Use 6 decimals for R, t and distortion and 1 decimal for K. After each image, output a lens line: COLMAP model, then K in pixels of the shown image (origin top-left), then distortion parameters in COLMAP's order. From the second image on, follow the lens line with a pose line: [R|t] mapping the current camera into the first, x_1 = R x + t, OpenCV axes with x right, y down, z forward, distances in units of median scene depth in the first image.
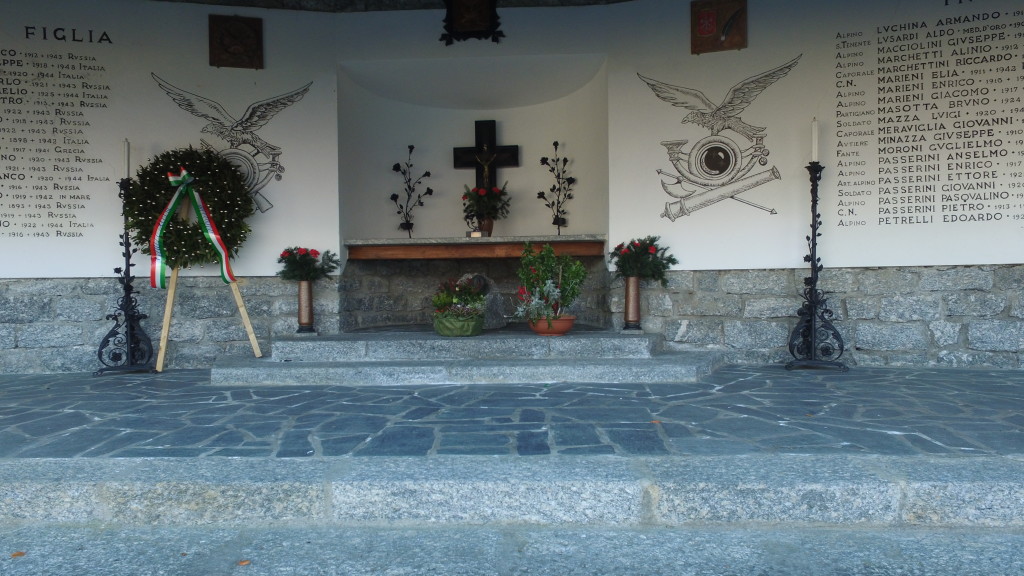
lens RADIAL K [[593.7, 0, 509.6], [0, 593.7, 296.8], [0, 0, 1]] dist [-0.009207, 0.012702]
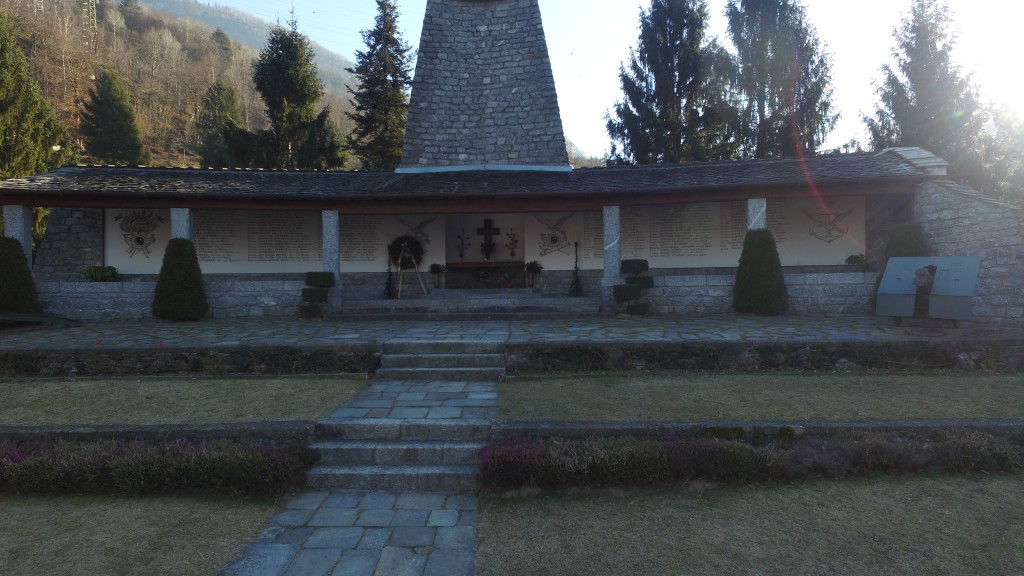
lens RADIAL K [[593.7, 0, 513.2], [0, 593.7, 292.7], [0, 0, 1]] dist [-0.009207, 0.012702]
pose [[0.999676, 0.000289, 0.025462, 0.013213], [-0.000029, 0.999948, -0.010217, 0.125654], [-0.025463, 0.010213, 0.999624, -2.571783]]
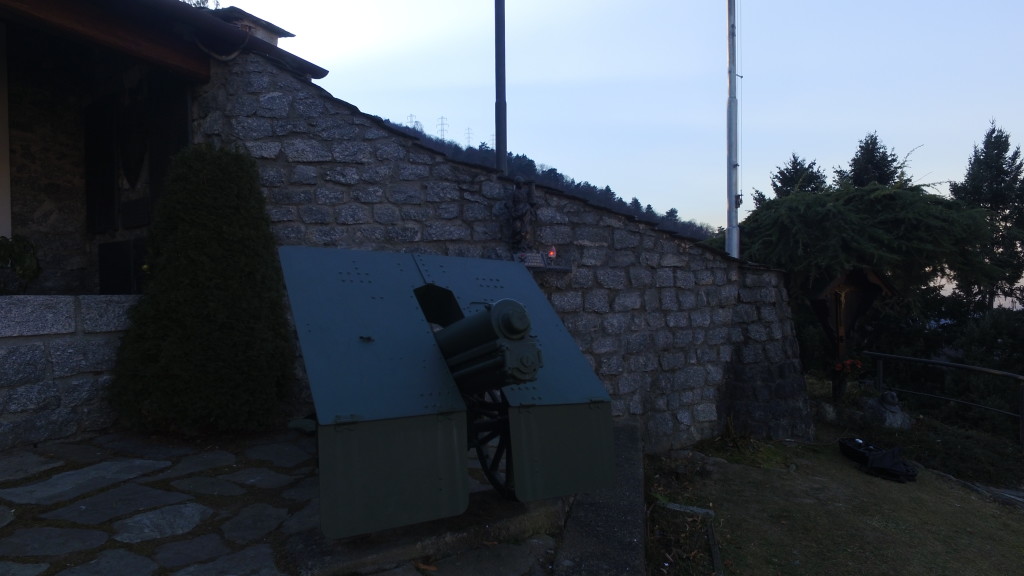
lens RADIAL K [[593.7, 0, 508.8], [0, 593.7, 297.8], [0, 0, 1]] dist [-0.009207, 0.012702]
pose [[0.207349, 0.000337, 0.978267, 1.013177], [0.009736, 0.999950, -0.002408, 0.019874], [-0.978219, 0.010024, 0.207335, -0.675404]]
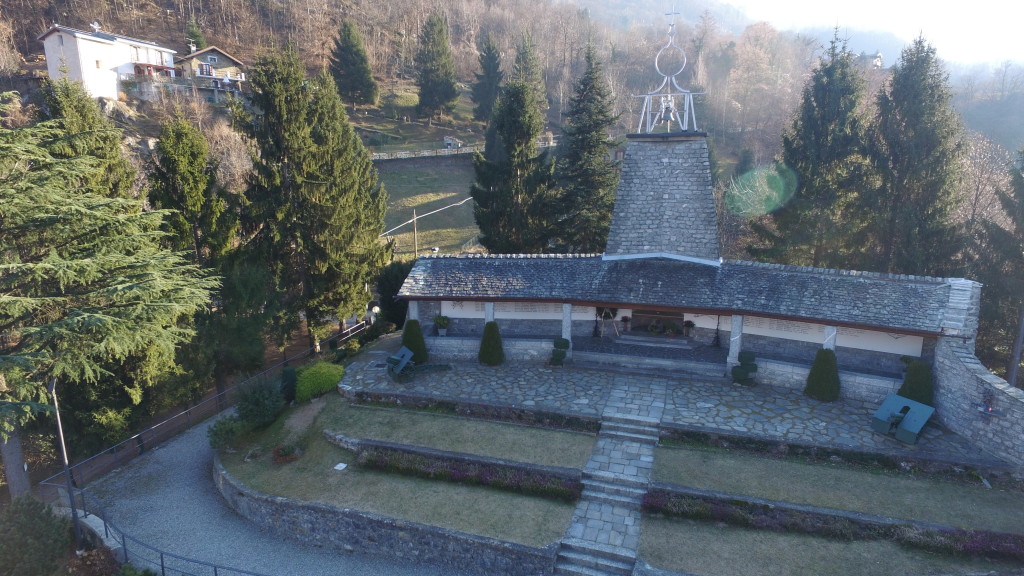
lens RADIAL K [[593.7, 0, 513.7], [0, 593.7, 296.6], [0, 0, 1]] dist [-0.009207, 0.012702]
pose [[0.963249, 0.064074, -0.260858, 0.076410], [-0.010469, 0.979351, 0.201896, -1.417412], [0.268407, -0.191745, 0.944029, -4.605201]]
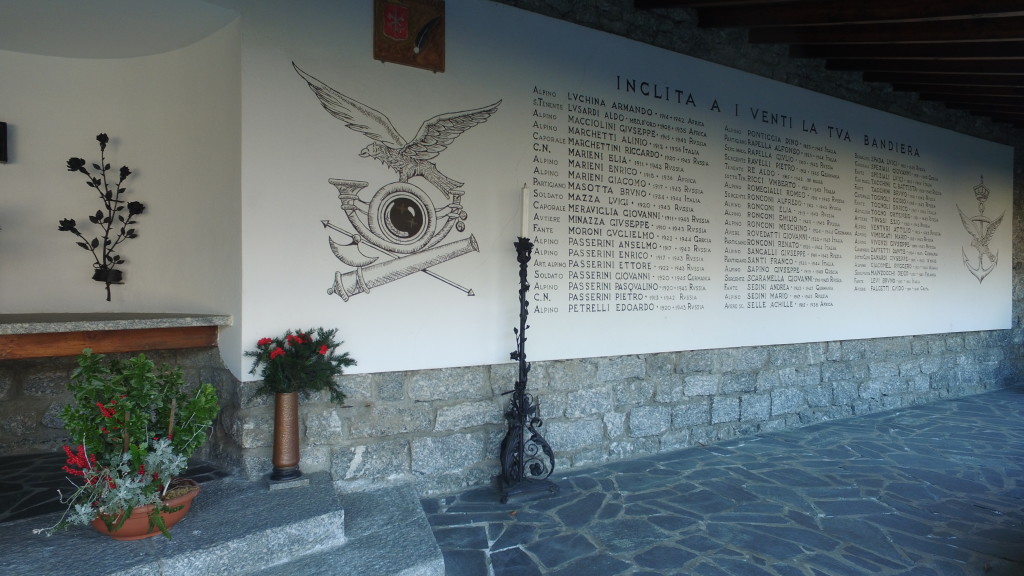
lens RADIAL K [[593.7, 0, 510.2], [0, 593.7, 294.3], [0, 0, 1]] dist [-0.009207, 0.012702]
pose [[0.683489, 0.006161, 0.729935, -0.085596], [0.000373, 0.999961, -0.008789, -0.131983], [-0.729961, 0.006279, 0.683460, 0.422518]]
